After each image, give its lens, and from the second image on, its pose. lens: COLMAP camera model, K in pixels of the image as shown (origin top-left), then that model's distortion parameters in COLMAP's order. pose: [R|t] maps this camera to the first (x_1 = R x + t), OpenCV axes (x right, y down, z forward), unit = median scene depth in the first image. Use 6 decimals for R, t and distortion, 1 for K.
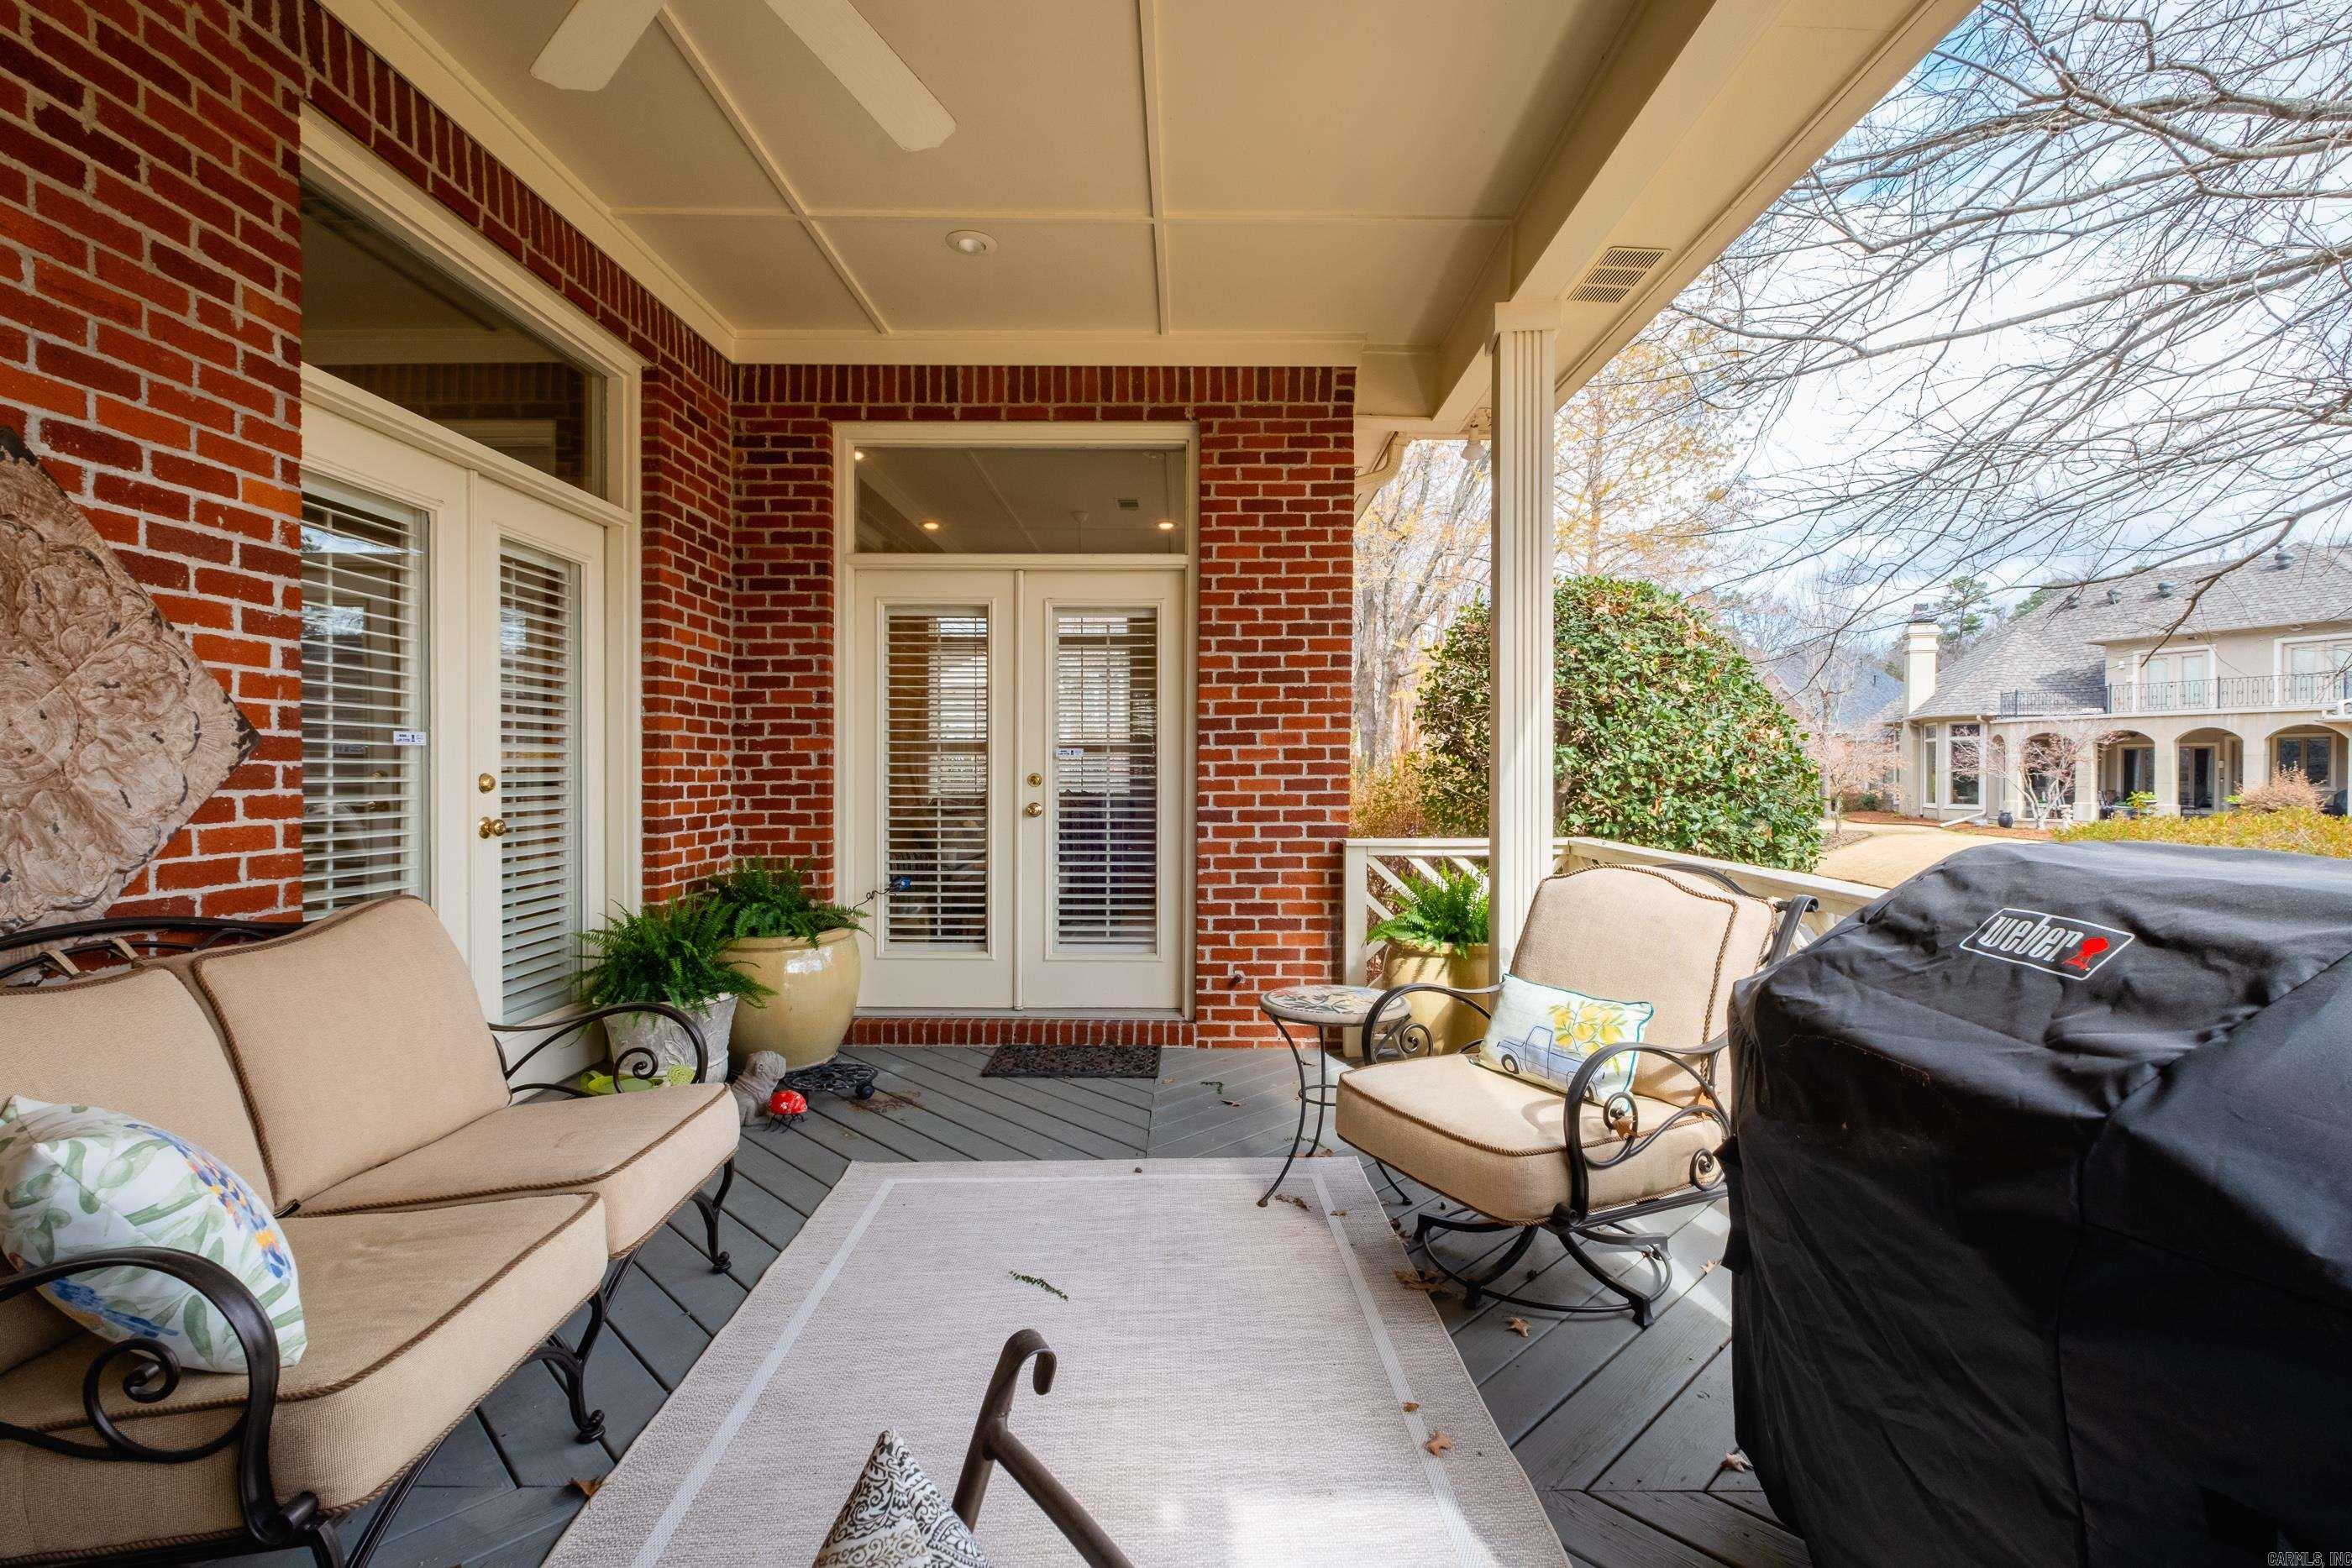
lens RADIAL K [[1077.7, 0, 1208.4], [0, 1077.7, 791.6], [0, 0, 1]] dist [0.005645, -0.006569]
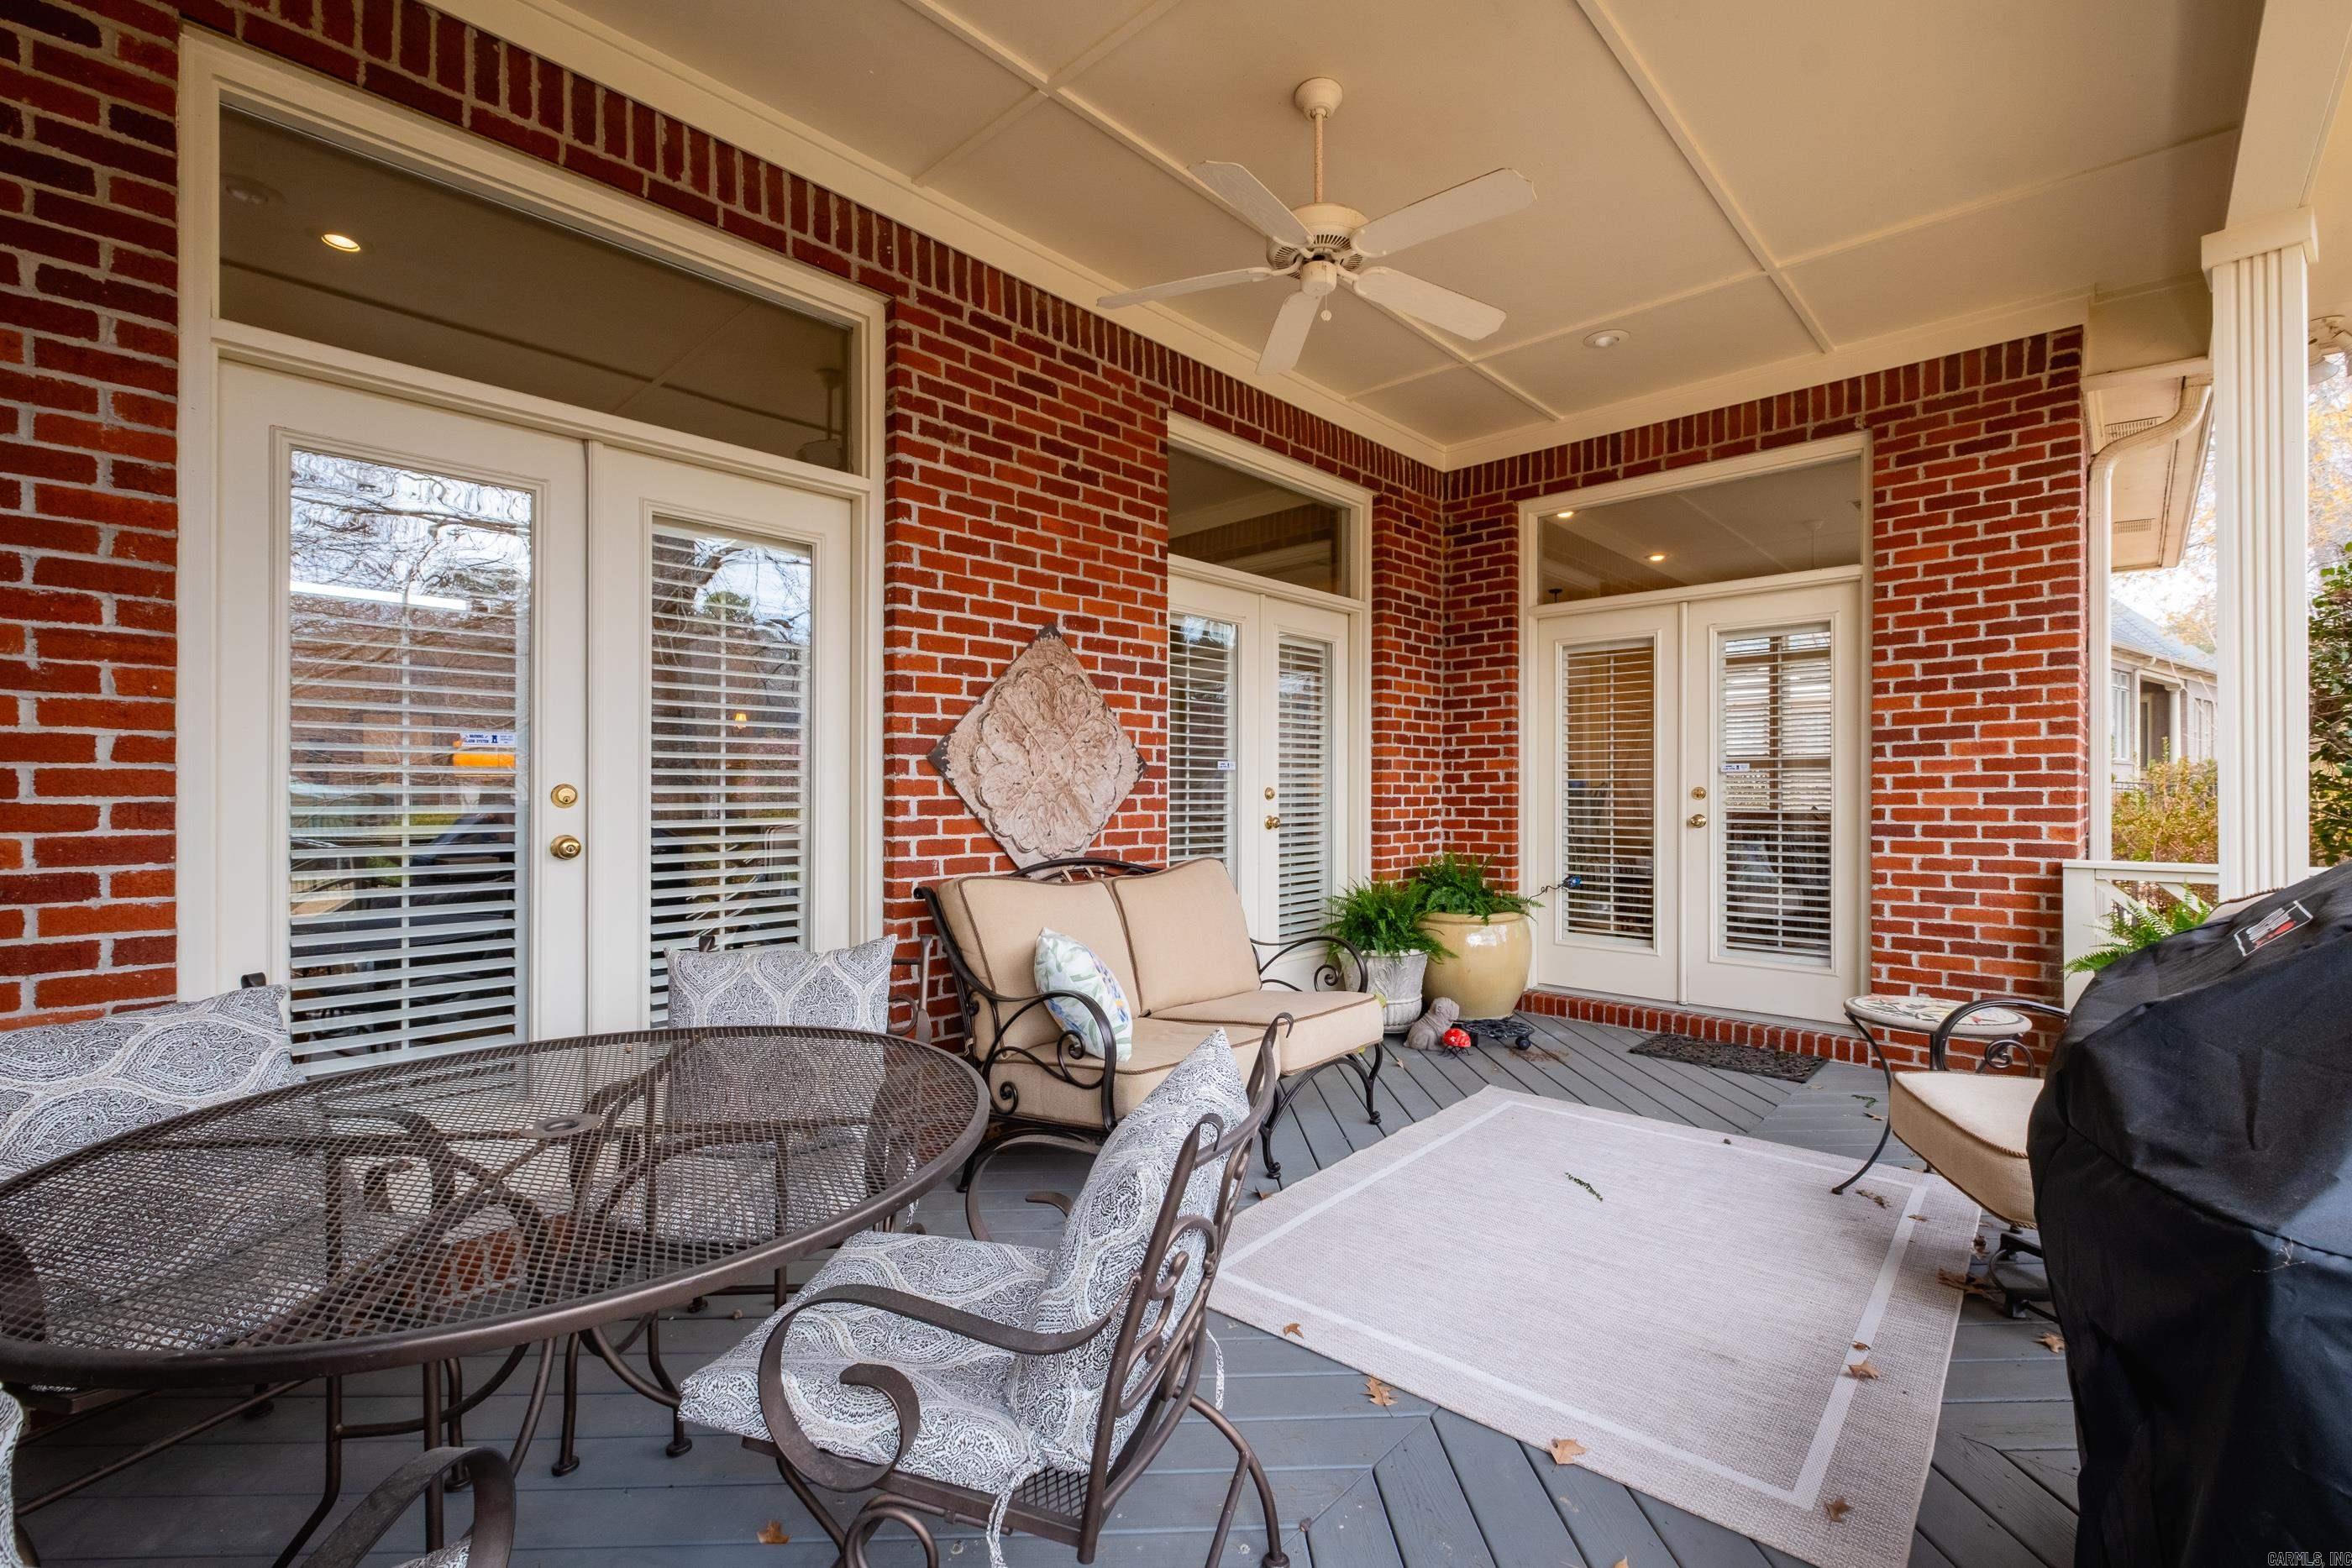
lens RADIAL K [[1025.3, 0, 1164.2], [0, 1025.3, 813.8], [0, 0, 1]] dist [0.000431, -0.003809]
pose [[0.718774, 0.013270, -0.695117, 0.181537], [-0.011517, 0.999908, 0.007180, 0.009094], [0.695149, 0.002845, 0.718860, -0.120322]]
